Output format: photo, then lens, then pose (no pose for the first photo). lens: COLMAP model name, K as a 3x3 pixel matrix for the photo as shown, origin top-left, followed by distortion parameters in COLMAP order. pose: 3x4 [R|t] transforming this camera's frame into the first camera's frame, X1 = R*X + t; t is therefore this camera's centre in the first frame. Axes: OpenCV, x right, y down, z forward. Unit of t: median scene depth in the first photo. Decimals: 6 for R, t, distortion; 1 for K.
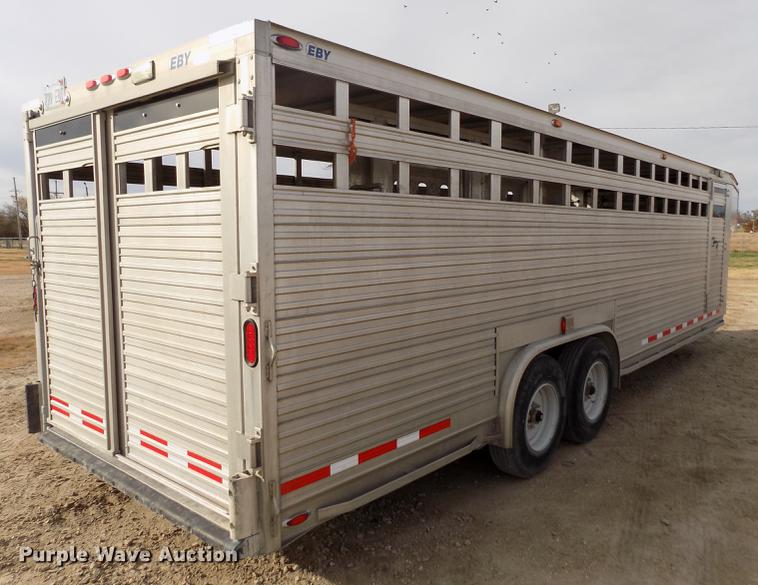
lens RADIAL K [[614.3, 0, 403.3], [0, 614.3, 293.7], [0, 0, 1]] dist [-0.084549, 0.094677]
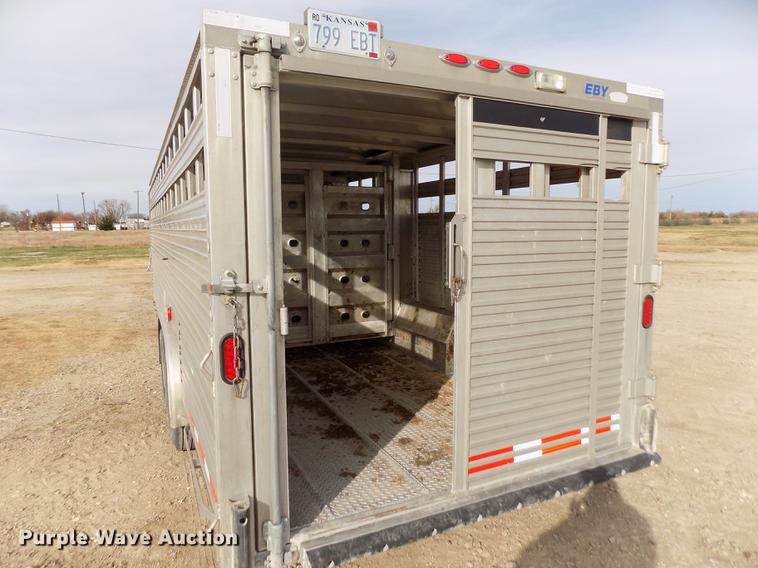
lens RADIAL K [[509.9, 0, 382.4], [0, 509.9, 278.1], [0, 0, 1]] dist [-0.073215, 0.076353]
pose [[0.407653, -0.095215, 0.908159, -1.233019], [0.100810, 0.993162, 0.058876, -0.101849], [-0.907555, 0.067551, 0.414465, 0.840317]]
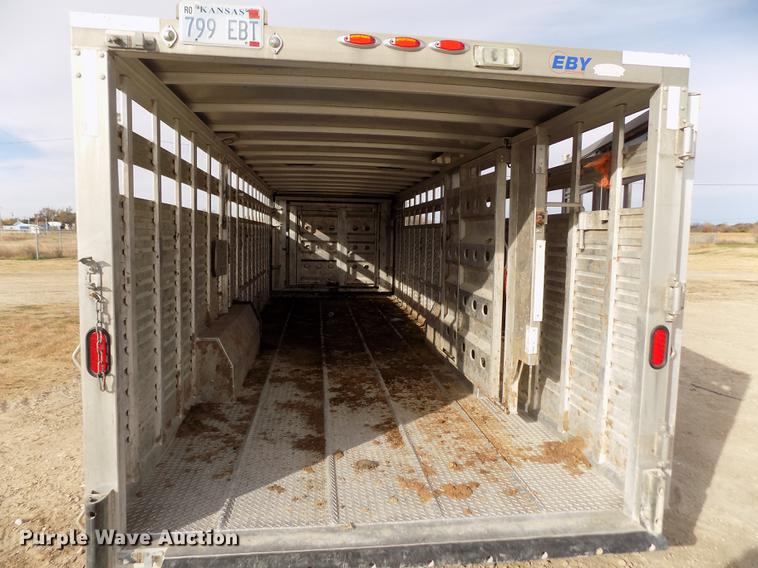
lens RADIAL K [[509.9, 0, 382.4], [0, 509.9, 278.1], [0, 0, 1]] dist [-0.073215, 0.076353]
pose [[0.678278, -0.051652, 0.732987, -0.976020], [0.059189, 0.998125, 0.015565, -0.068198], [-0.732417, 0.032827, 0.680064, 0.585186]]
